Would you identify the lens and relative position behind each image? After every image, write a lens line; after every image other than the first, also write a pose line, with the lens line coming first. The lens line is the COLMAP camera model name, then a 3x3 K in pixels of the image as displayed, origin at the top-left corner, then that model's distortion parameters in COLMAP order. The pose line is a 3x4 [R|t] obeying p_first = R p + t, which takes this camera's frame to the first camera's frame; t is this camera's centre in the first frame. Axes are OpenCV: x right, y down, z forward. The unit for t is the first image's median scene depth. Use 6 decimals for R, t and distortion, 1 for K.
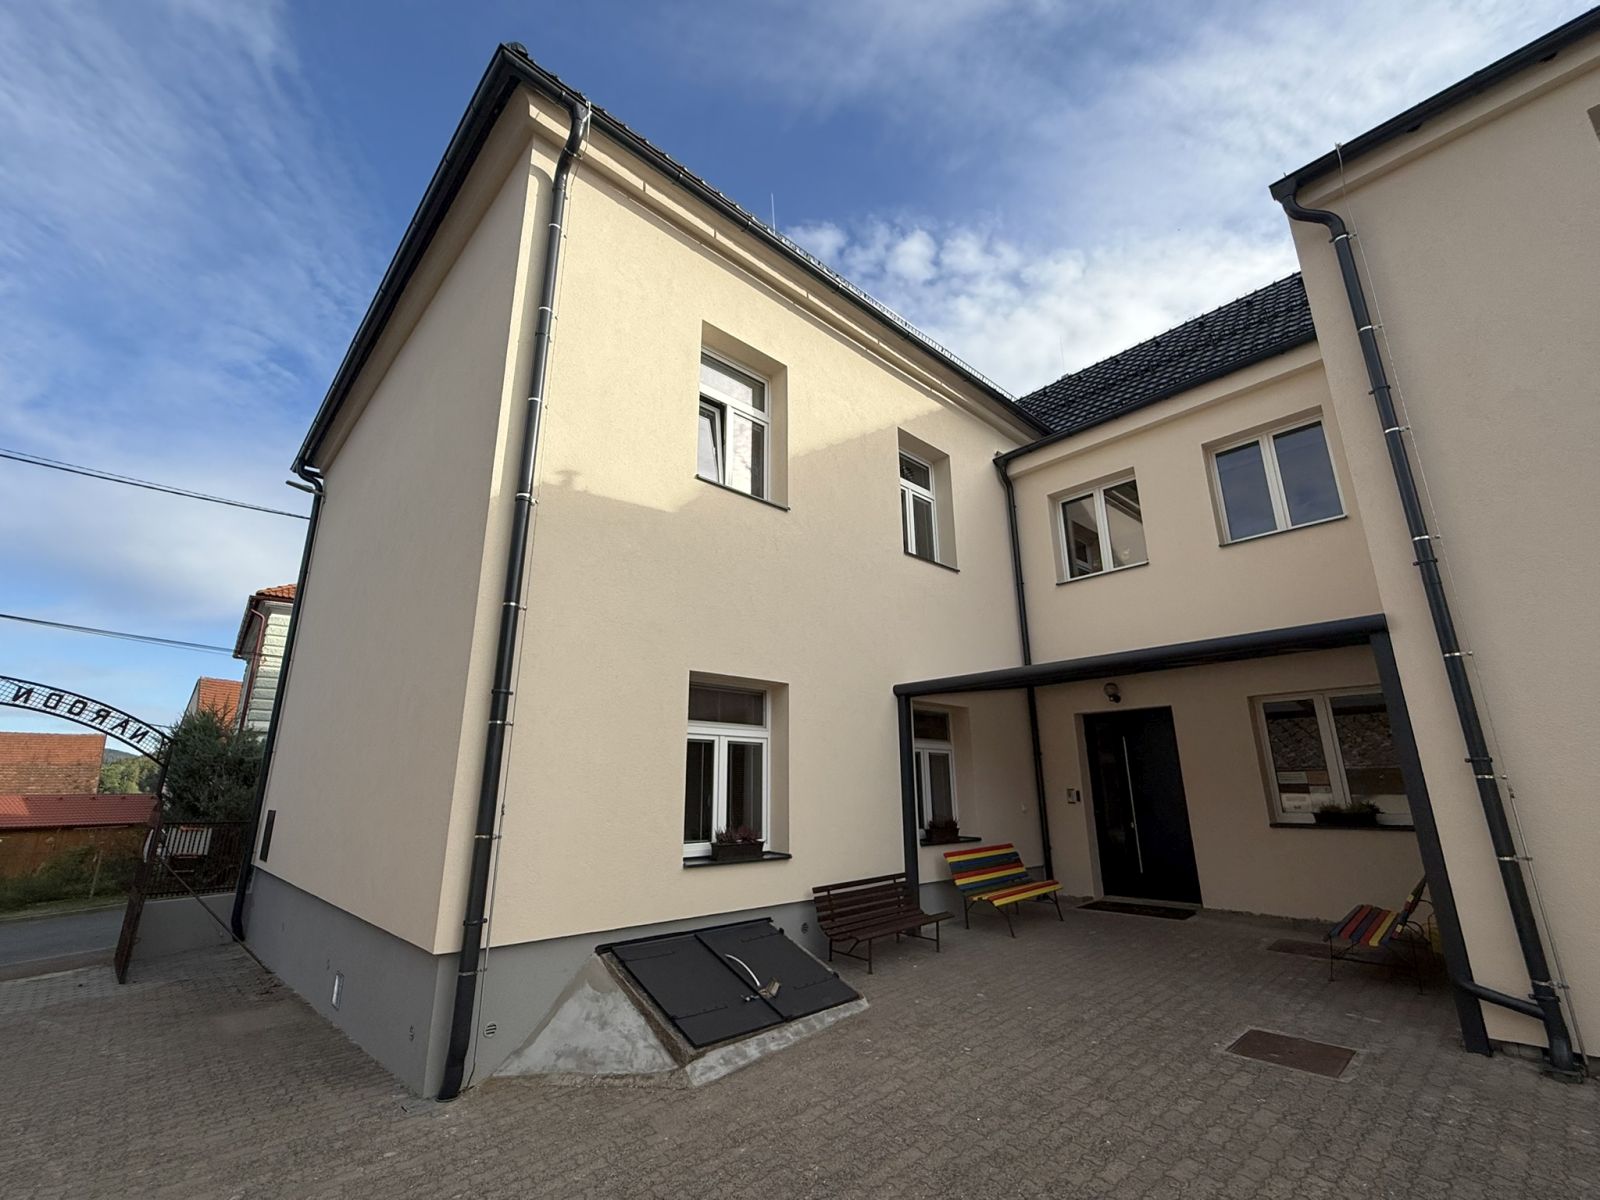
lens RADIAL K [[692.0, 0, 797.4], [0, 692.0, 602.0], [0, 0, 1]] dist [0.001050, 0.000441]
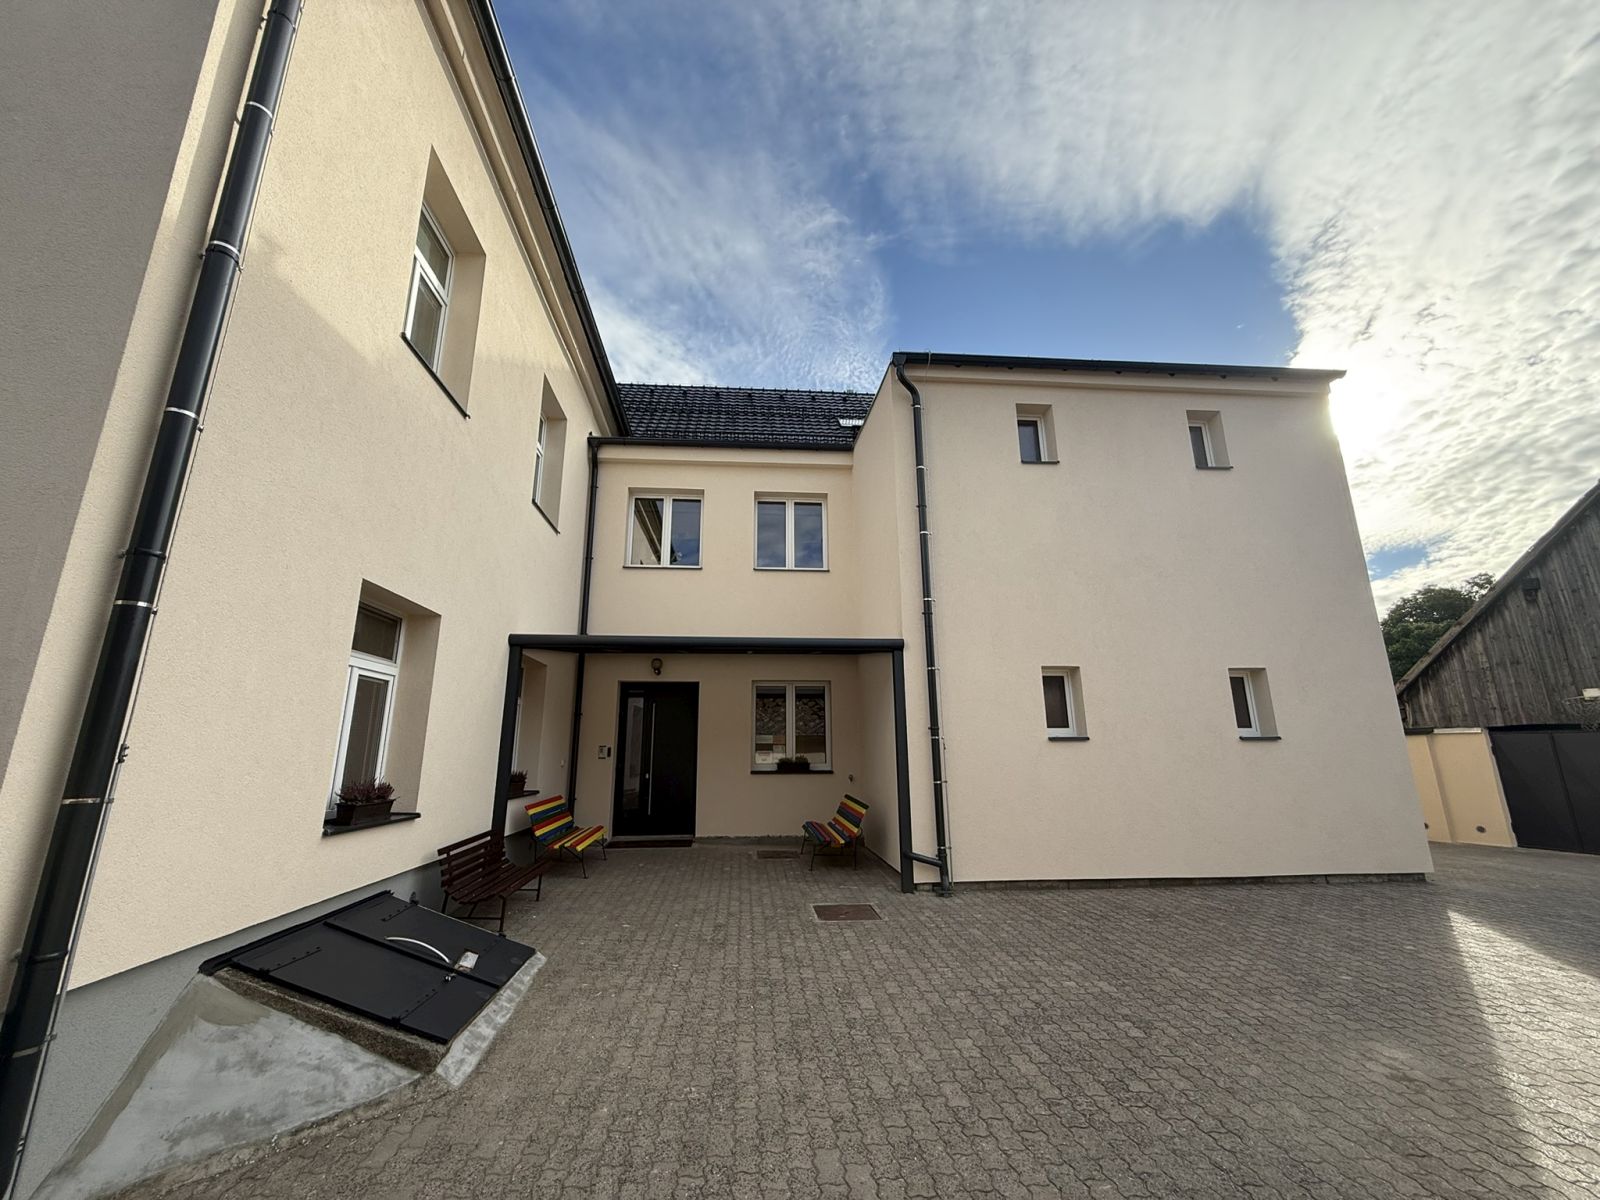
lens RADIAL K [[638.7, 0, 795.8], [0, 638.7, 604.6], [0, 0, 1]] dist [0.003999, -0.000213]
pose [[0.614692, 0.184711, 0.766835, -0.475164], [-0.209843, 0.975454, -0.066752, 0.088880], [-0.760341, -0.119883, 0.638364, 0.226156]]
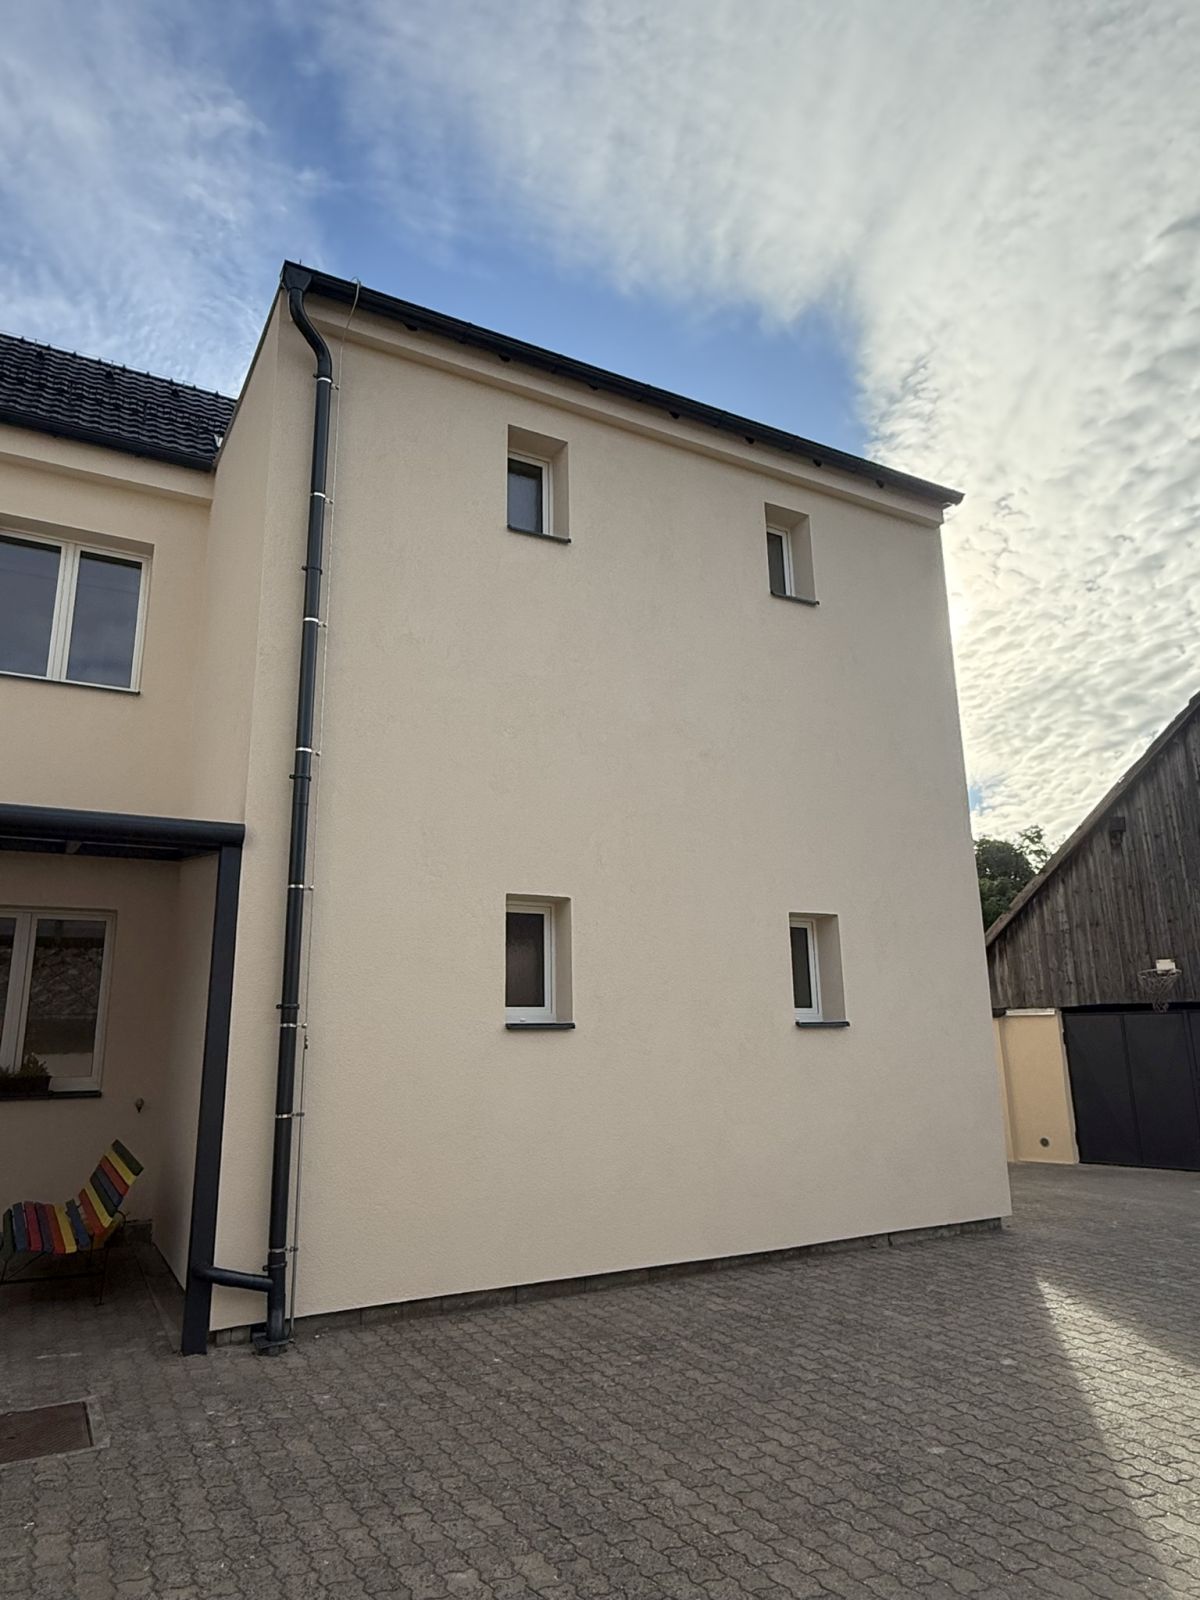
lens RADIAL K [[990.1, 0, 607.7], [0, 990.1, 802.6], [0, 0, 1]] dist [-0.004963, 0.000243]
pose [[0.225979, 0.232876, 0.945887, -0.152483], [-0.244654, 0.953450, -0.176288, 0.089117], [-0.942909, -0.191577, 0.272434, 0.279531]]
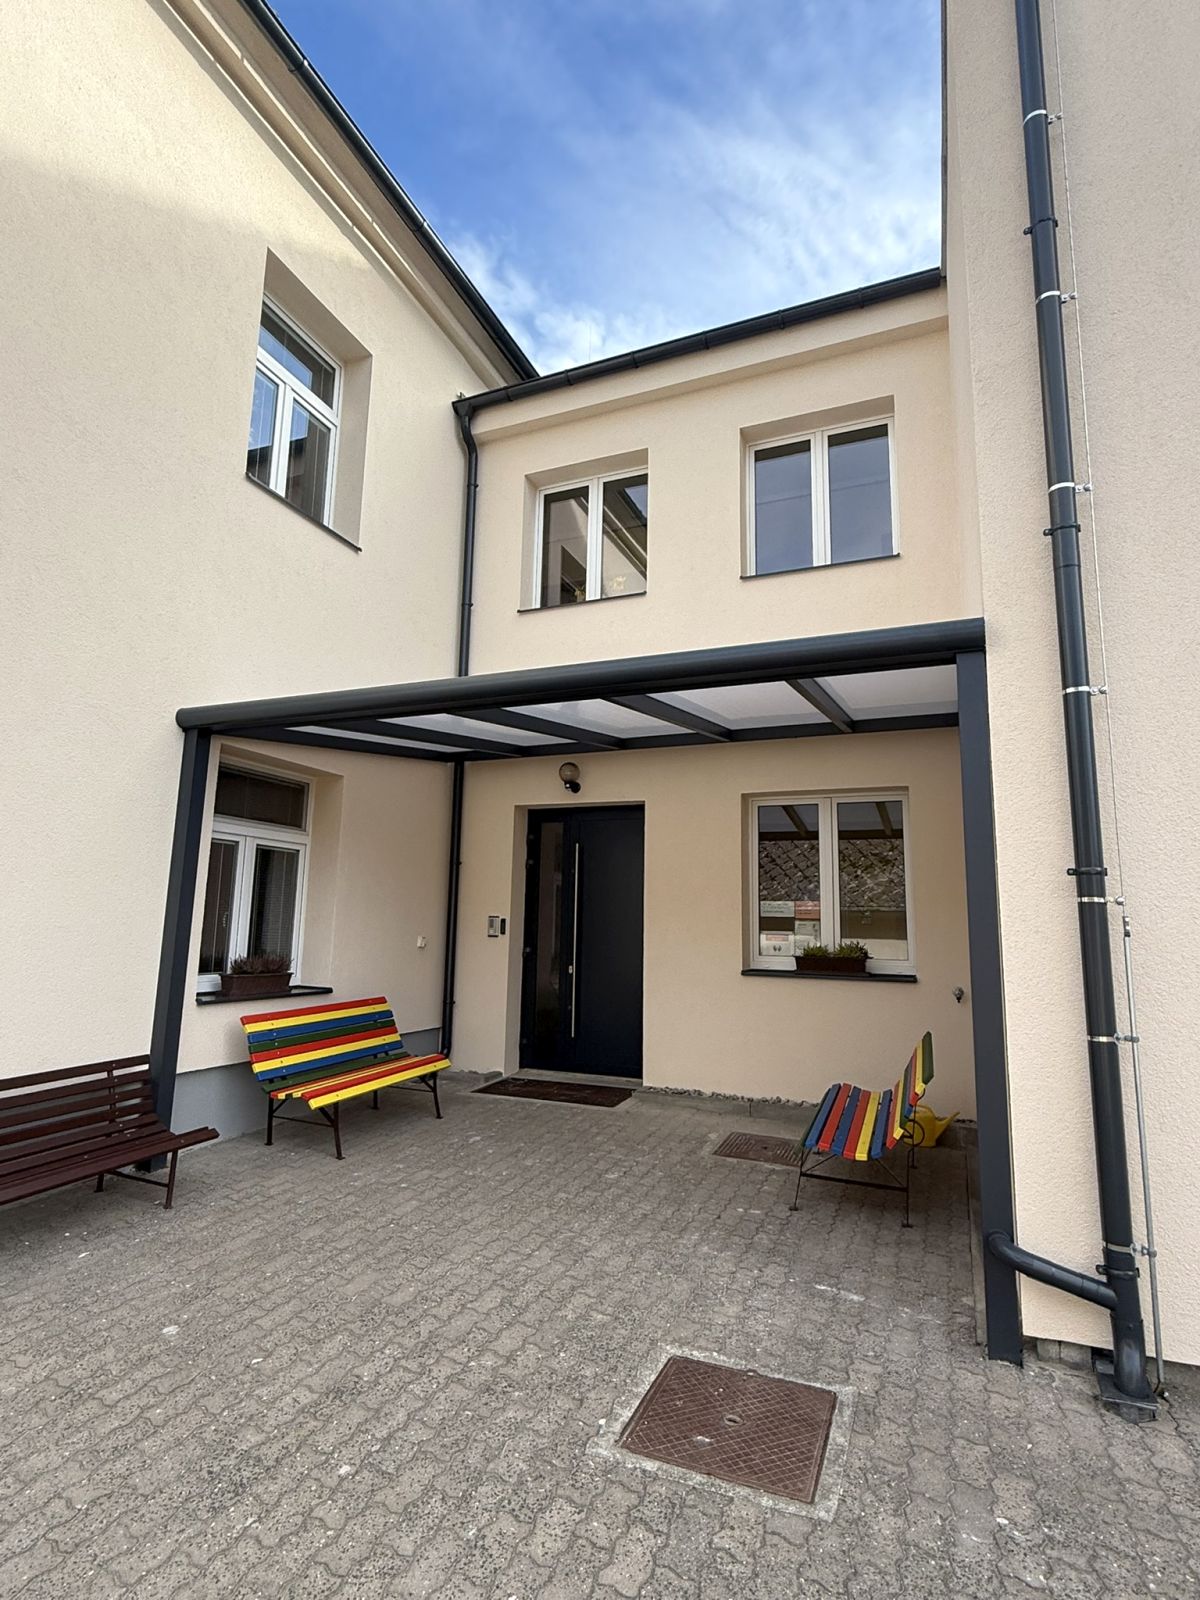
lens RADIAL K [[822.7, 0, 598.1], [0, 822.7, 801.6], [0, 0, 1]] dist [-0.002772, 0.000071]
pose [[0.911053, 0.091291, 0.402056, 0.292414], [-0.137709, 0.986552, 0.088041, 0.144610], [-0.388612, -0.135577, 0.911372, 0.473068]]
